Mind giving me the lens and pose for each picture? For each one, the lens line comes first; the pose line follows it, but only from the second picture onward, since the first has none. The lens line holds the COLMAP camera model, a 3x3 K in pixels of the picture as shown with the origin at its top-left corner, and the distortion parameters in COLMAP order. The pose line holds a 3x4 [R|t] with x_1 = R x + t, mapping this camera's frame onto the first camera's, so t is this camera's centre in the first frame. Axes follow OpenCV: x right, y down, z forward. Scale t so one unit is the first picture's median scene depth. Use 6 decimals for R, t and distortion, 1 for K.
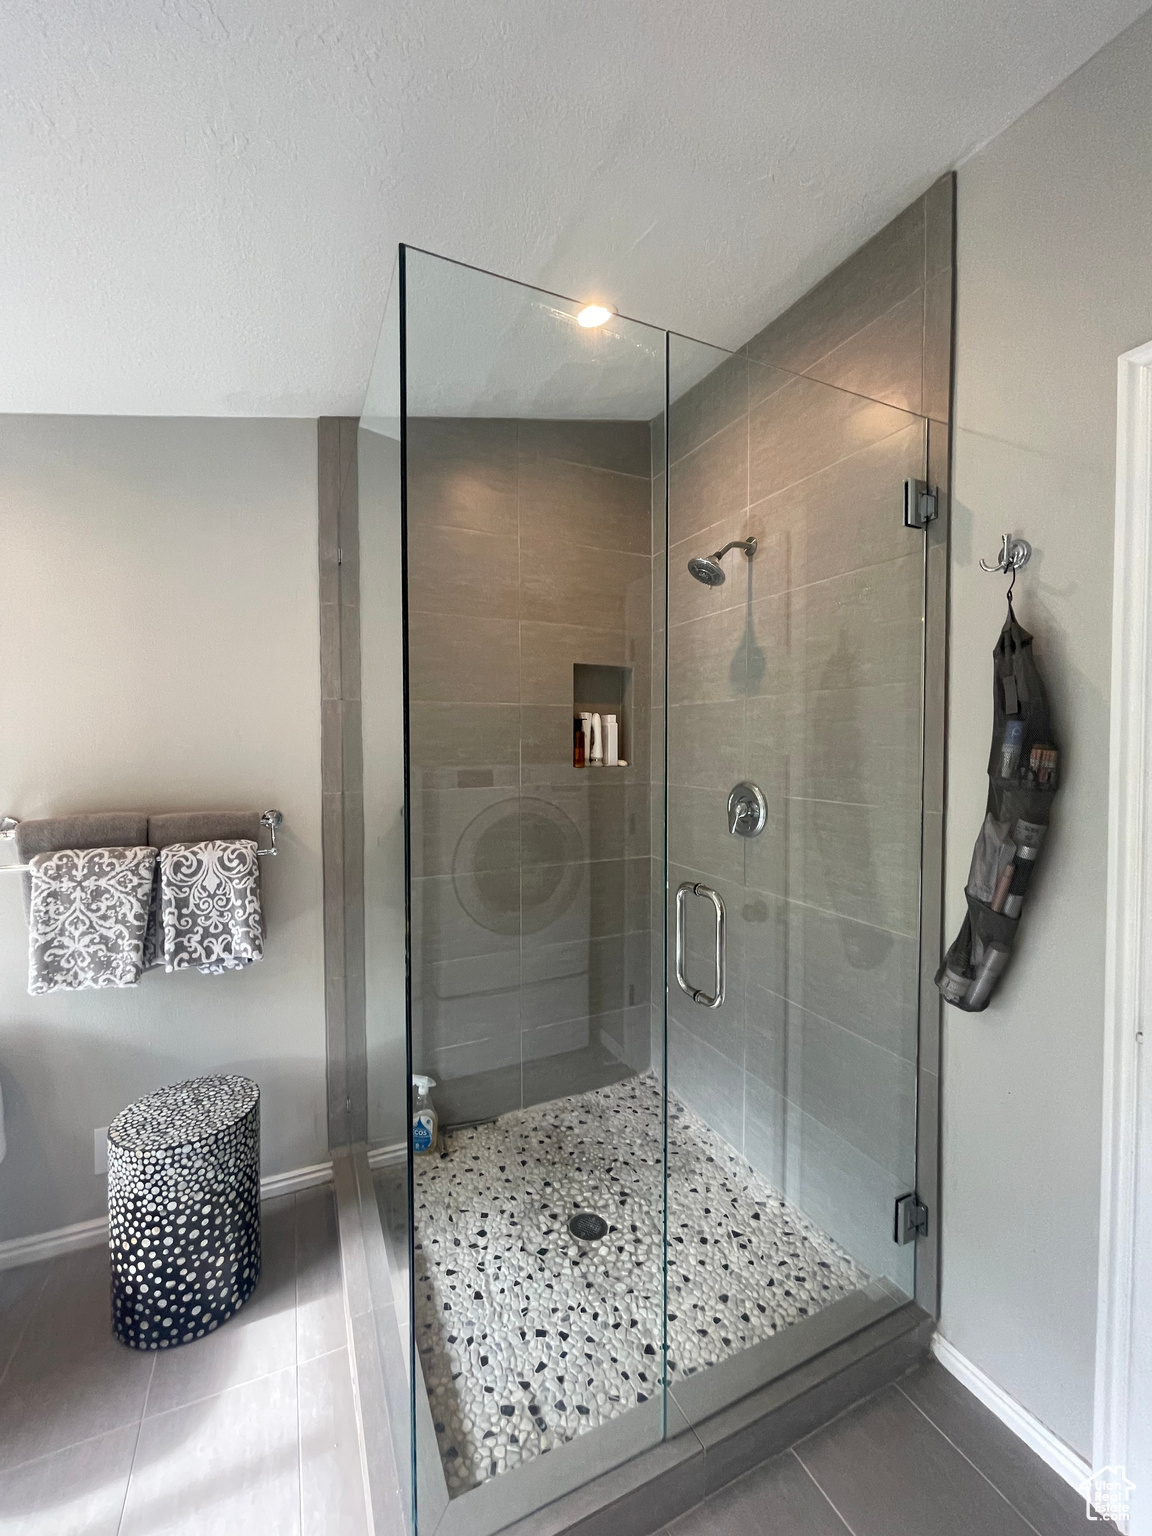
lens RADIAL K [[613.5, 0, 572.1], [0, 613.5, 759.9], [0, 0, 1]] dist [-0.034526, 0.009870]
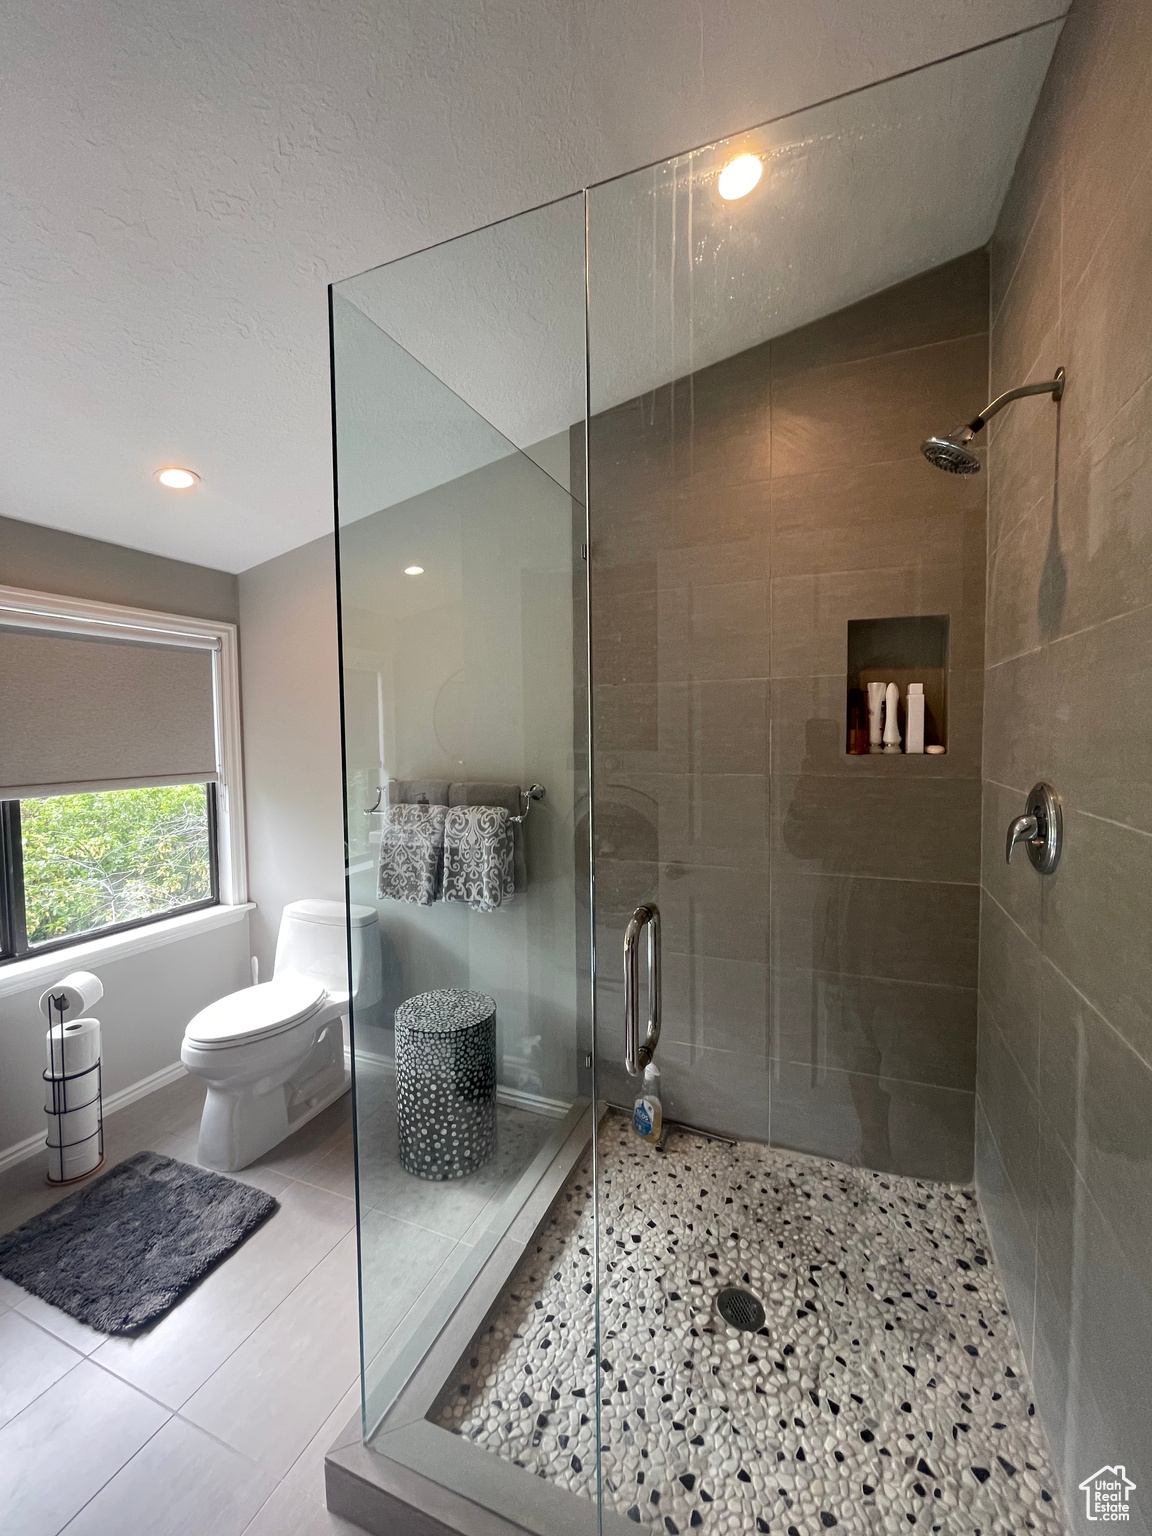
lens RADIAL K [[622.9, 0, 581.5], [0, 622.9, 765.0], [0, 0, 1]] dist [0.001505, -0.003688]
pose [[0.679748, 0.041740, -0.732257, 0.501153], [-0.006806, 0.998695, 0.050610, -0.016762], [0.733414, -0.029419, 0.679146, 0.295290]]
